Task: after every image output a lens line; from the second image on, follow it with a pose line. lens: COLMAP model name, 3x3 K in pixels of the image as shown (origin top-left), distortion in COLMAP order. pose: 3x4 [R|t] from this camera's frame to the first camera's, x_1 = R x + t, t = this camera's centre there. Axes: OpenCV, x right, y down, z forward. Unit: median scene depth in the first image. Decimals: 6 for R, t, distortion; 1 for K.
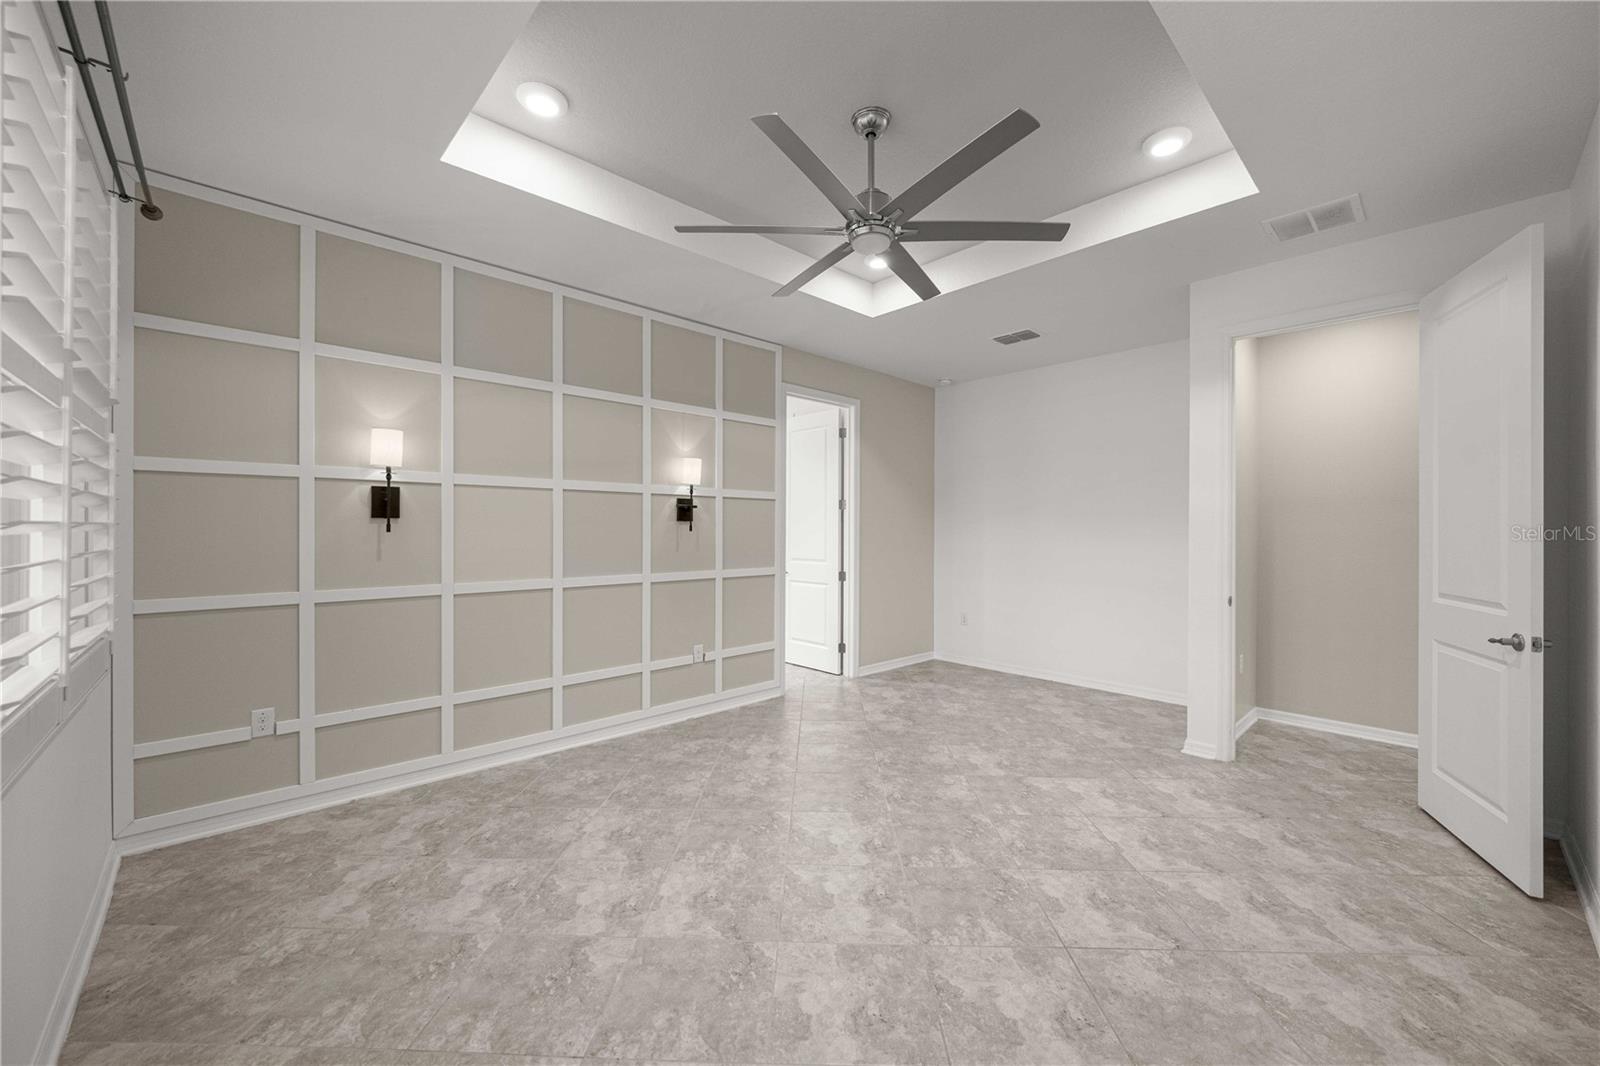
lens RADIAL K [[607.1, 0, 798.8], [0, 607.1, 539.7], [0, 0, 1]] dist [0.006111, 0.000150]
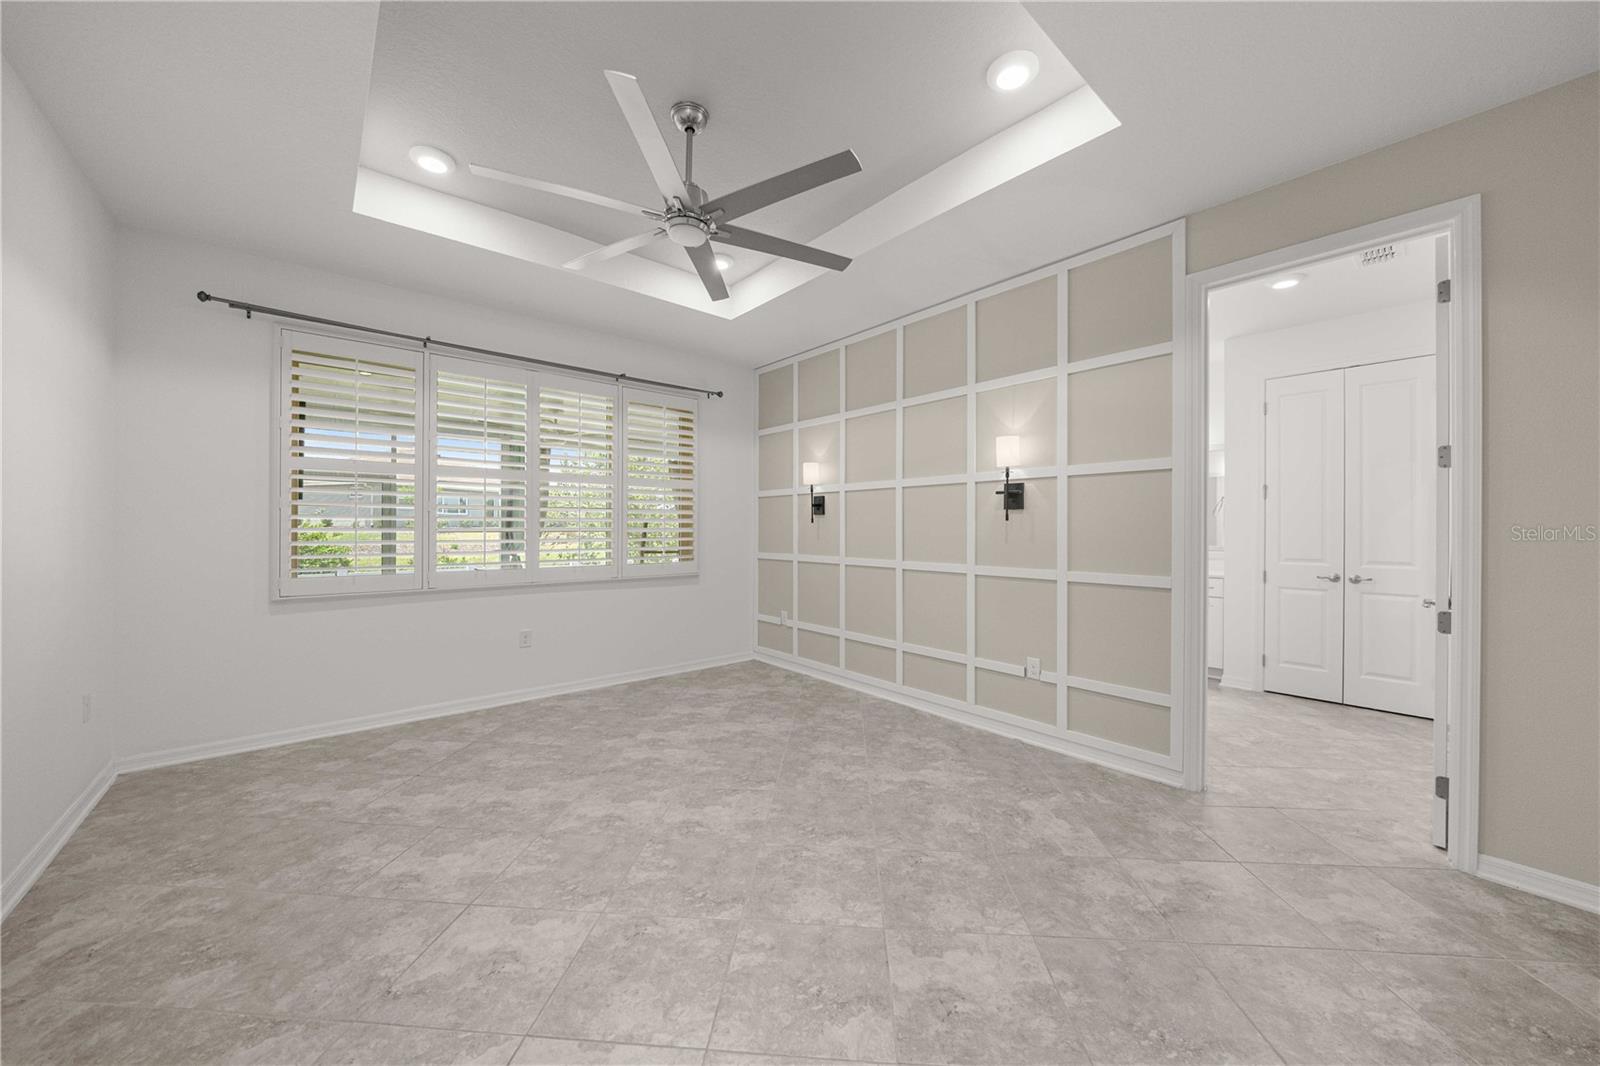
lens RADIAL K [[560.9, 0, 795.9], [0, 560.9, 528.0], [0, 0, 1]] dist [0.008294, -0.000446]
pose [[-0.034376, -0.001418, -0.999408, 0.923547], [-0.018607, 0.999827, -0.000779, 0.004831], [0.999236, 0.018569, -0.034397, 1.049162]]
